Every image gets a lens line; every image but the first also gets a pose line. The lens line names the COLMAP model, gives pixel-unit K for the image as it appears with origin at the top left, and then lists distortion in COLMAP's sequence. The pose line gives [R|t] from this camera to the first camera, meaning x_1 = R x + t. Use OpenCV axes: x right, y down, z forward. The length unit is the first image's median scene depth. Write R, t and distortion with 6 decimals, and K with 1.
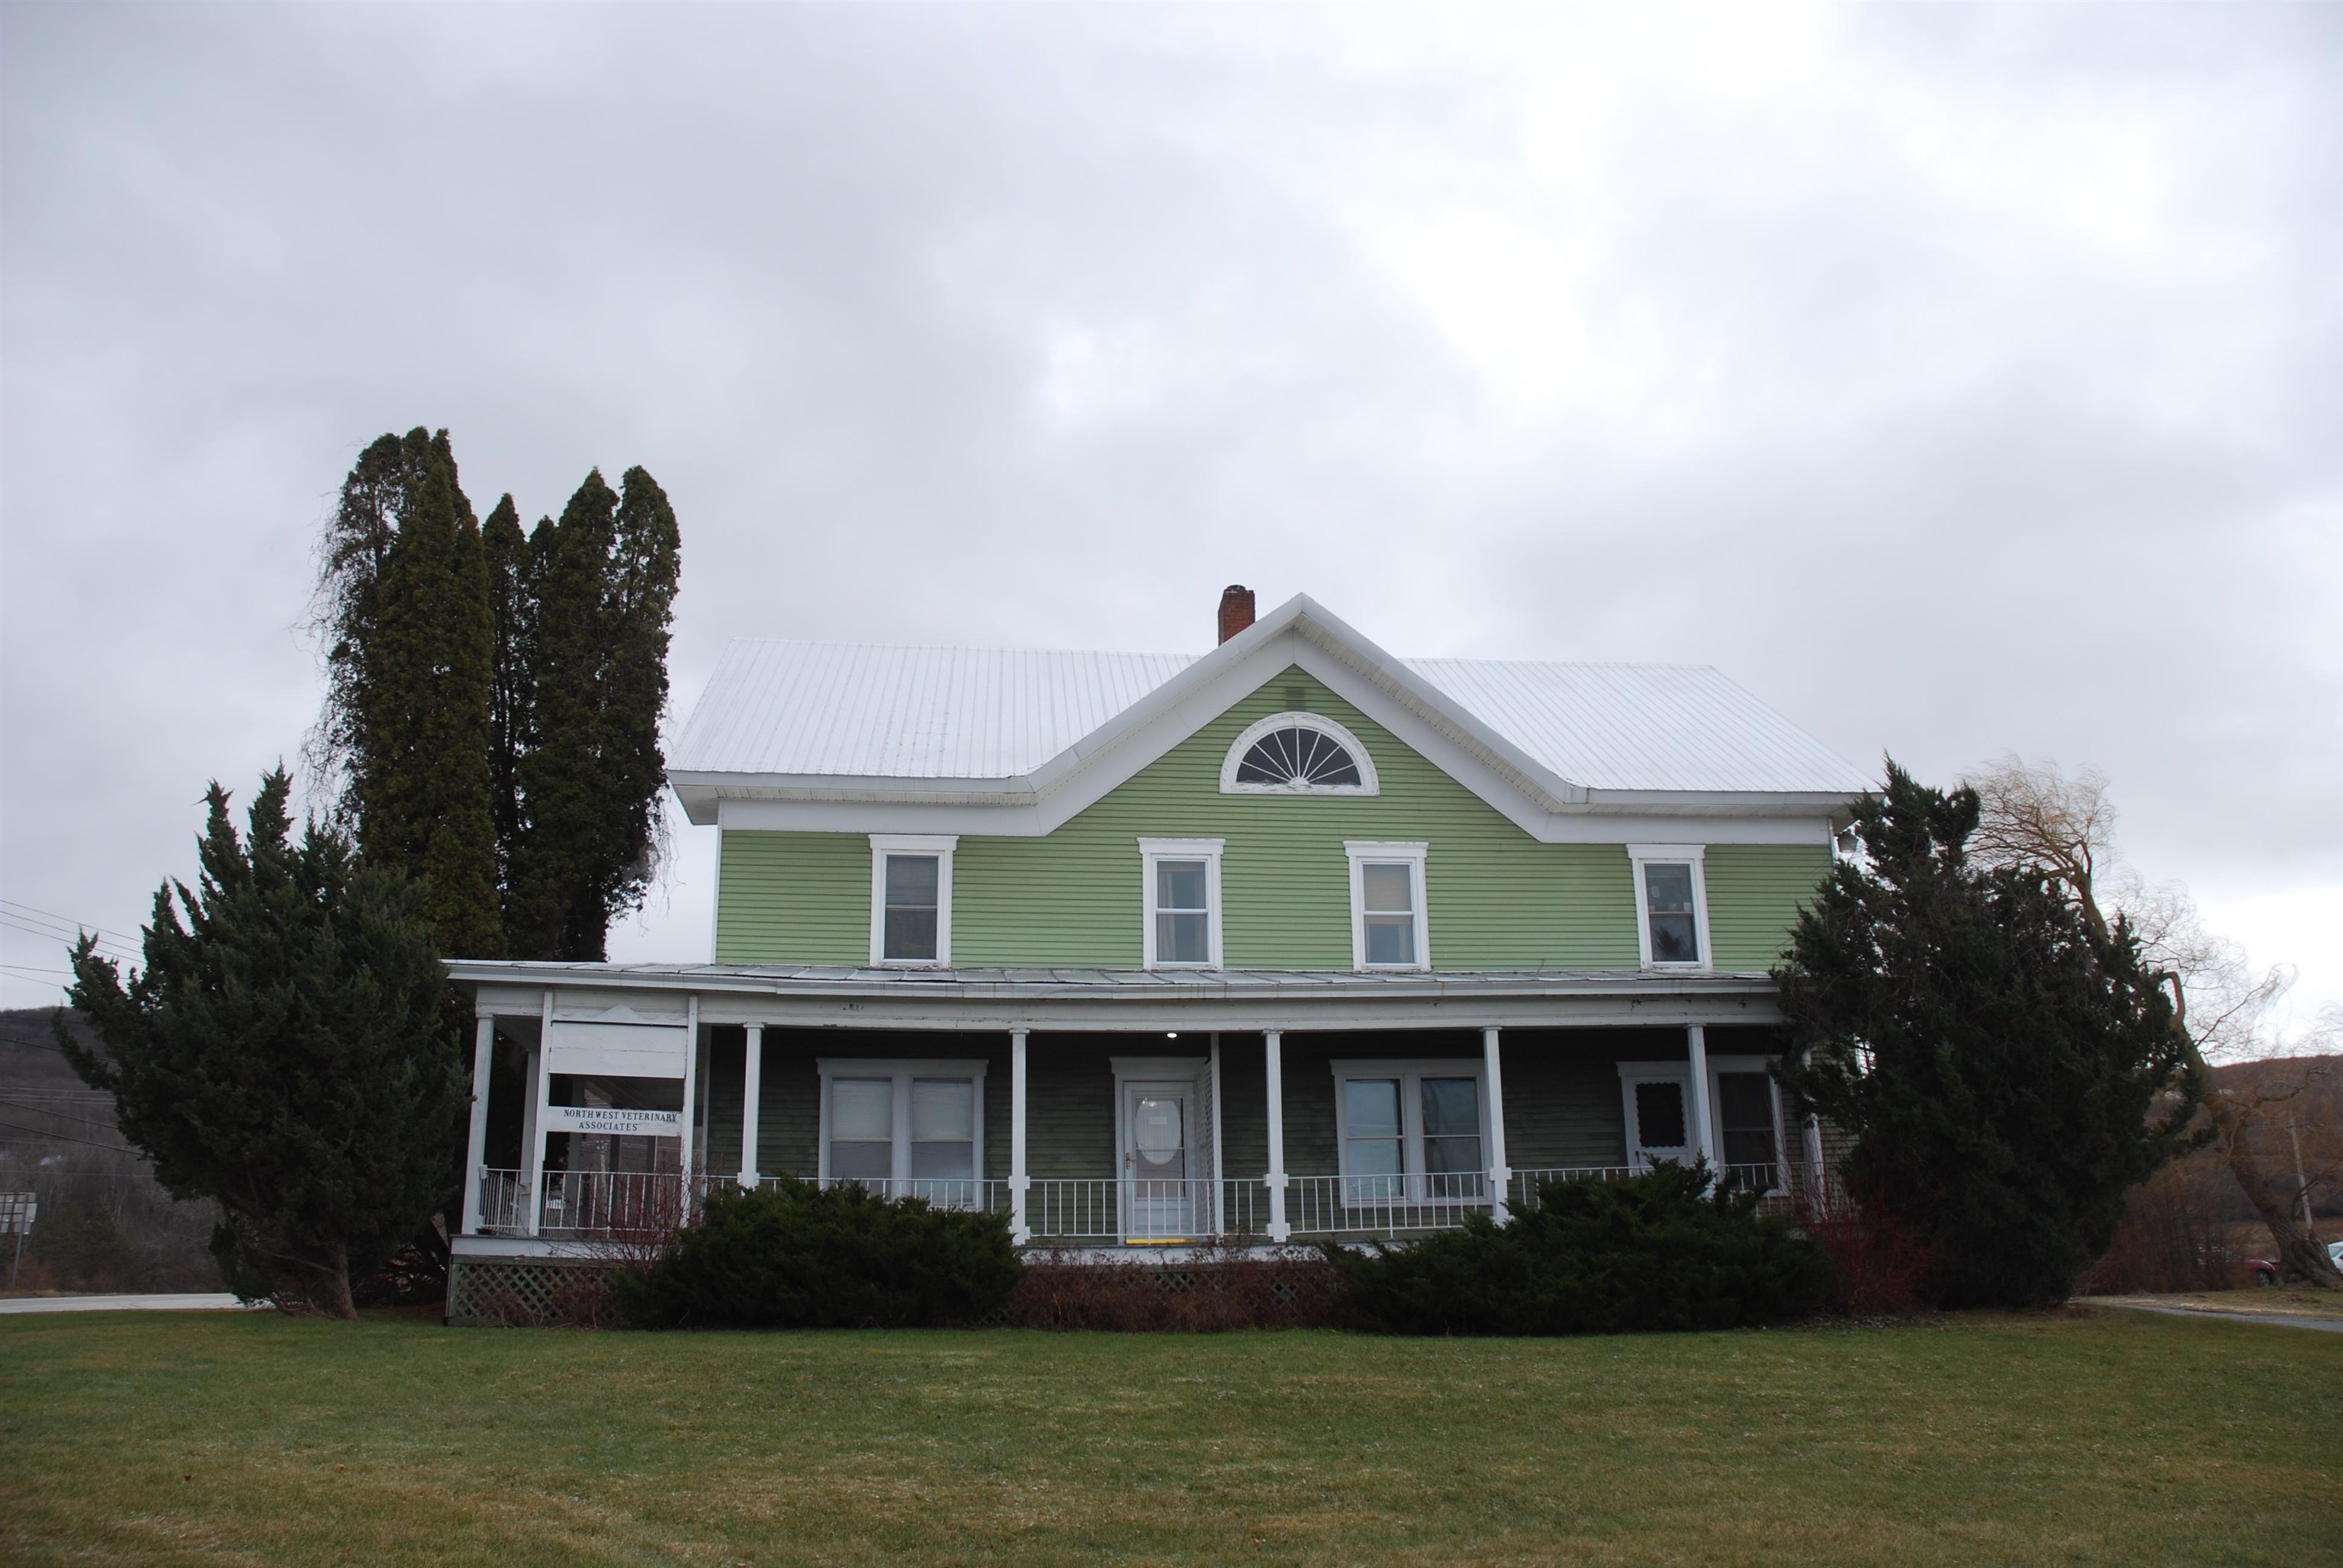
lens RADIAL K [[1975.2, 0, 1168.2], [0, 1975.2, 761.6], [0, 0, 1]] dist [-0.144474, 0.048567]
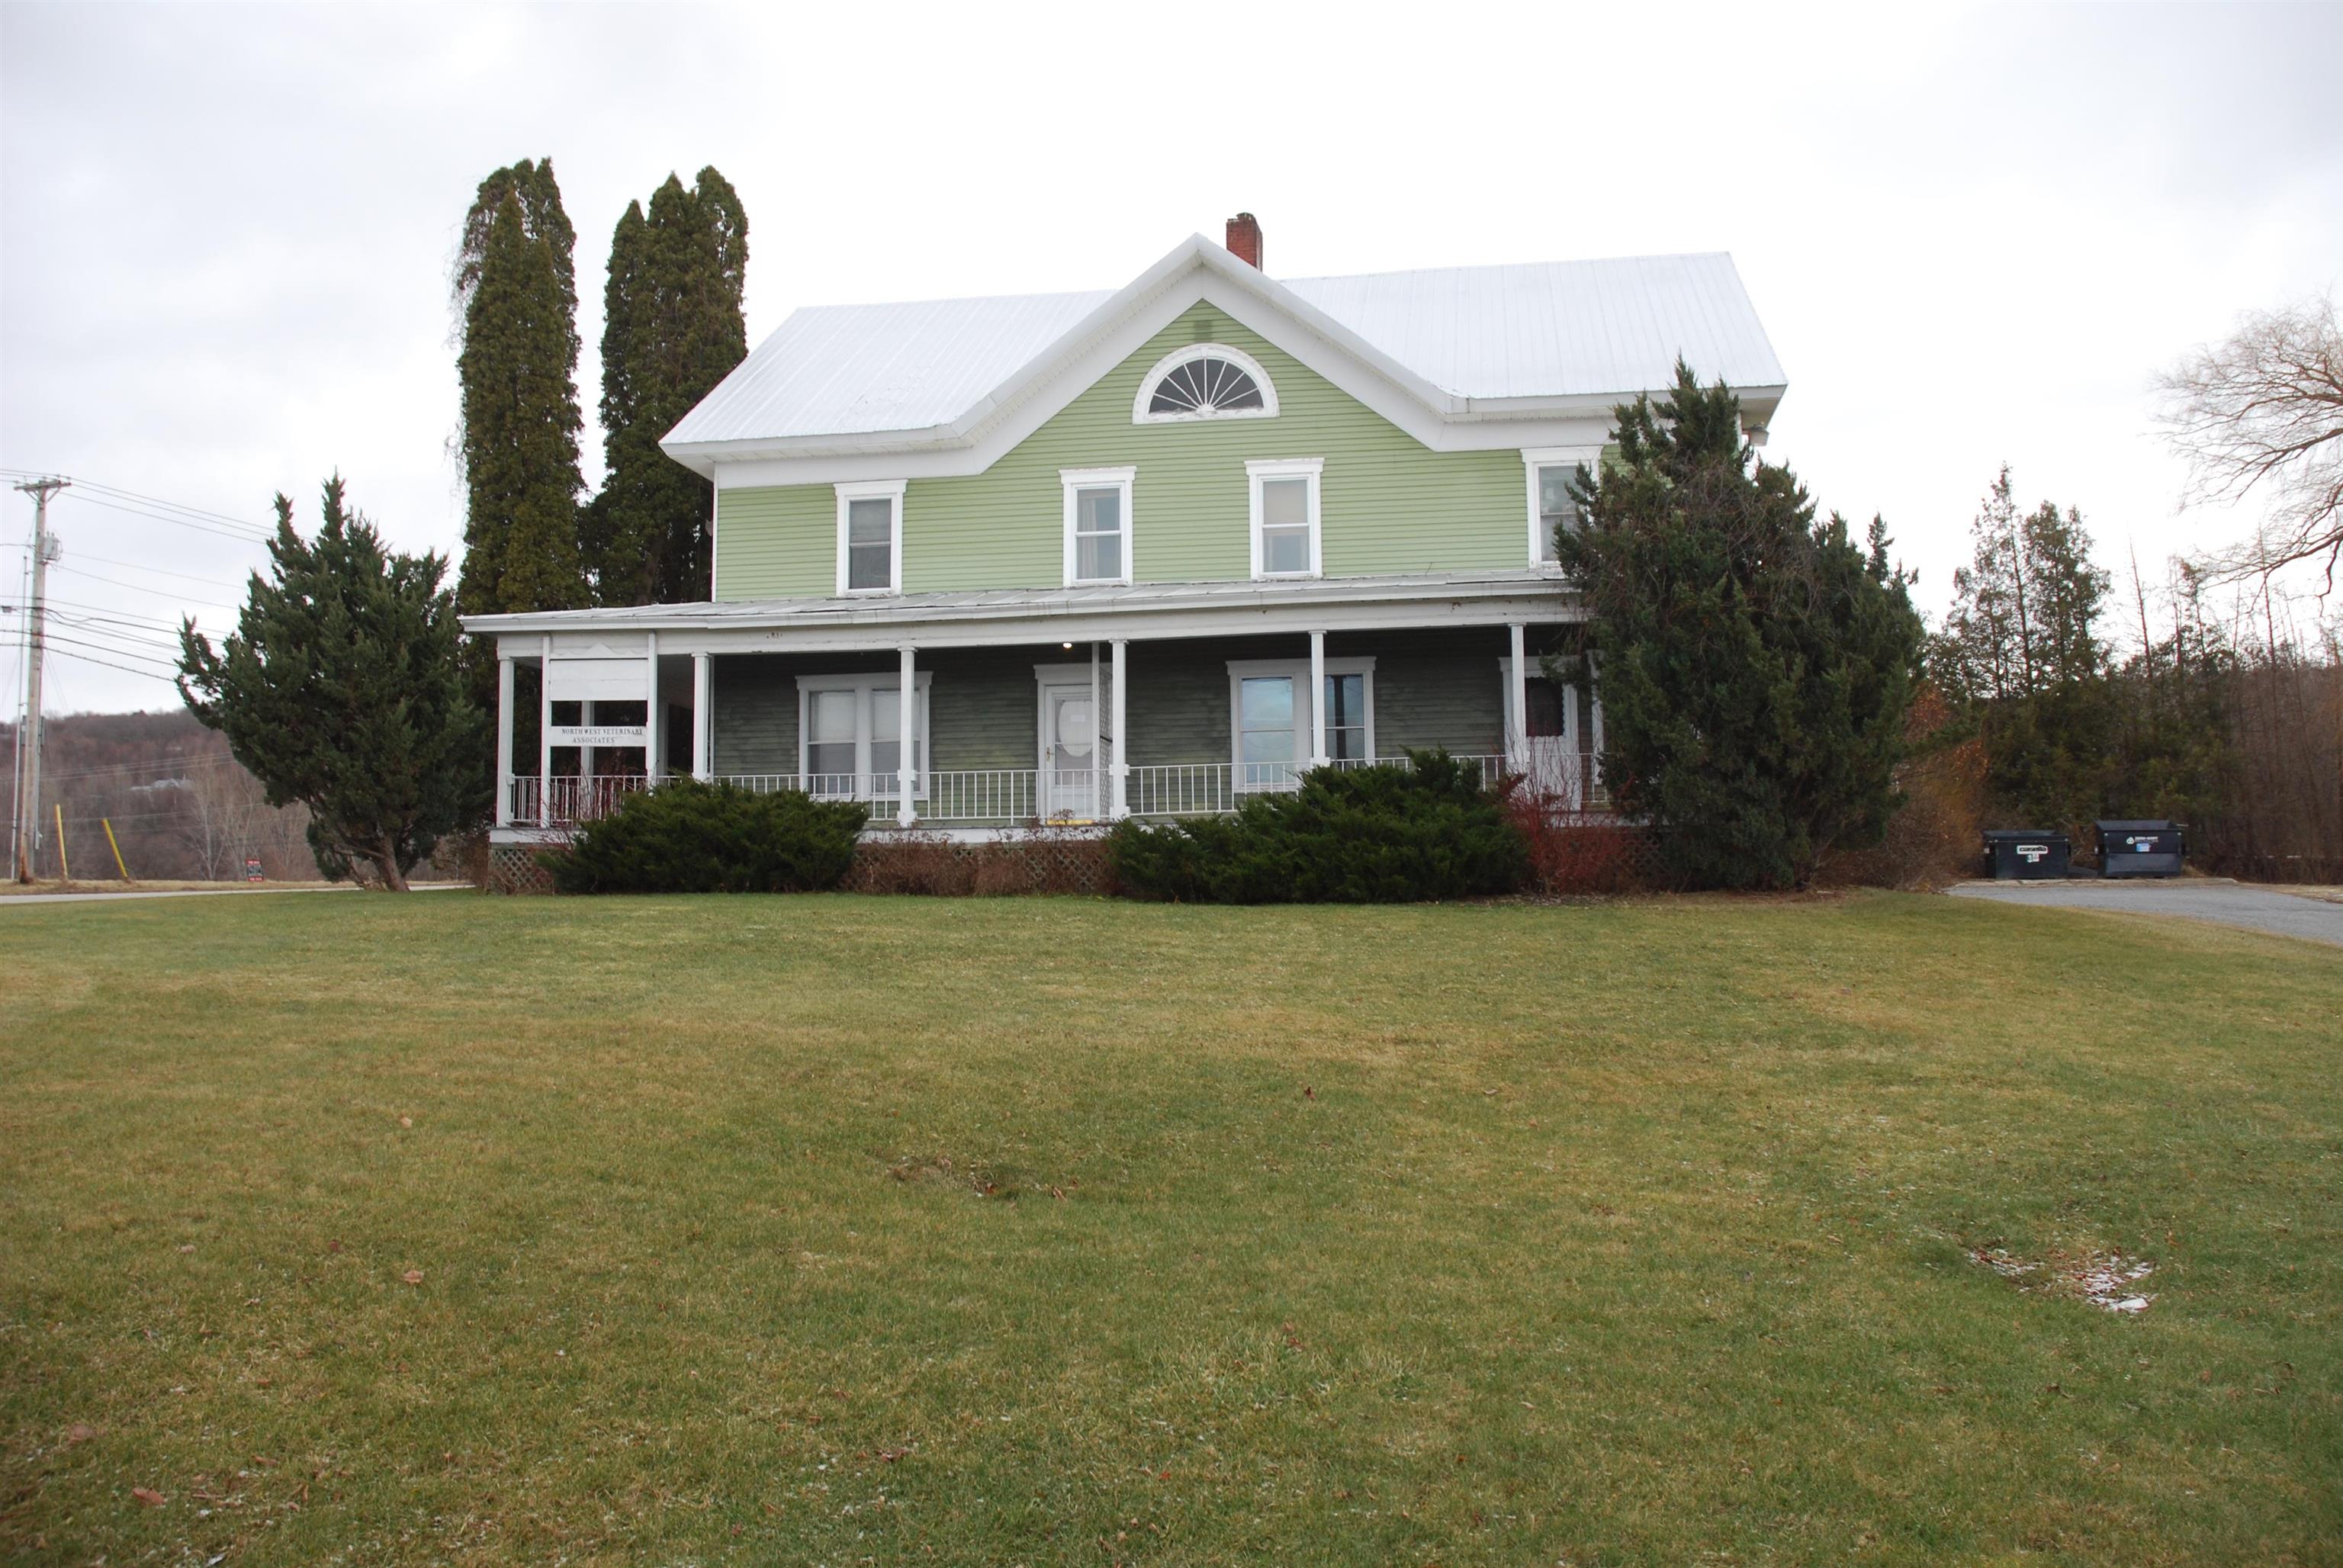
lens RADIAL K [[1975.2, 0, 1174.9], [0, 1975.2, 809.6], [0, 0, 1]] dist [-0.144474, 0.048567]
pose [[0.951893, -0.007236, -0.306345, 0.402893], [0.078880, 0.971818, 0.222144, -0.017823], [0.296104, -0.235621, 0.925638, -0.065110]]
